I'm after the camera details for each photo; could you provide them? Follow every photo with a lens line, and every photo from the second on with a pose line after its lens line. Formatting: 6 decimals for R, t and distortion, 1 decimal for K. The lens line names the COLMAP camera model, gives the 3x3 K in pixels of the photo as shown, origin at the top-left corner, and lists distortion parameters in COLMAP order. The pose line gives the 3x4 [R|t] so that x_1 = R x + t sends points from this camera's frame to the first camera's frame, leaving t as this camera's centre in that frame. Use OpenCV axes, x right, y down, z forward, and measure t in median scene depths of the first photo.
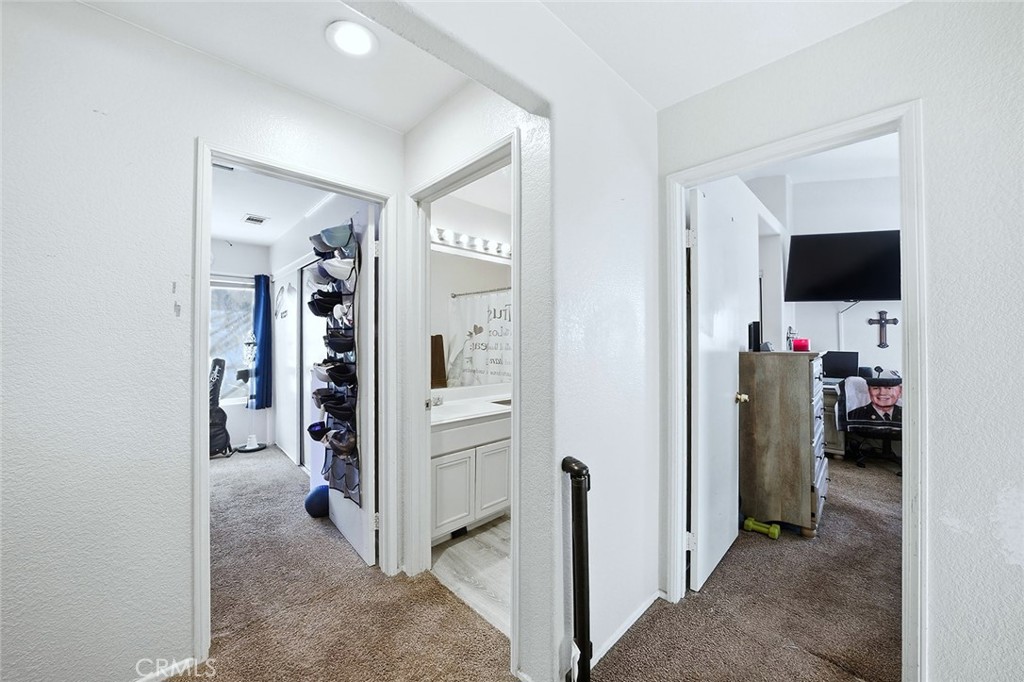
lens RADIAL K [[360.8, 0, 513.1], [0, 360.8, 340.4], [0, 0, 1]] dist [-0.020705, 0.001959]
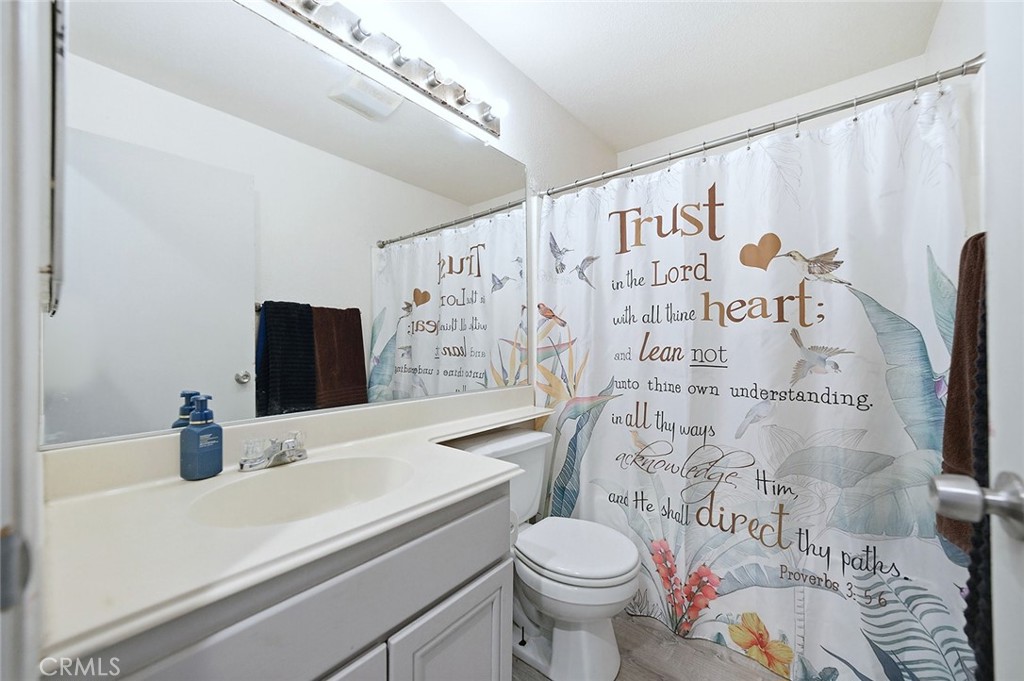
lens RADIAL K [[393.3, 0, 503.6], [0, 393.3, 338.0], [0, 0, 1]] dist [-0.001621, -0.000016]
pose [[0.996350, -0.004242, 0.085256, -0.021191], [0.004976, 0.999952, -0.008395, 0.040679], [-0.085216, 0.008788, 0.996324, 0.378431]]
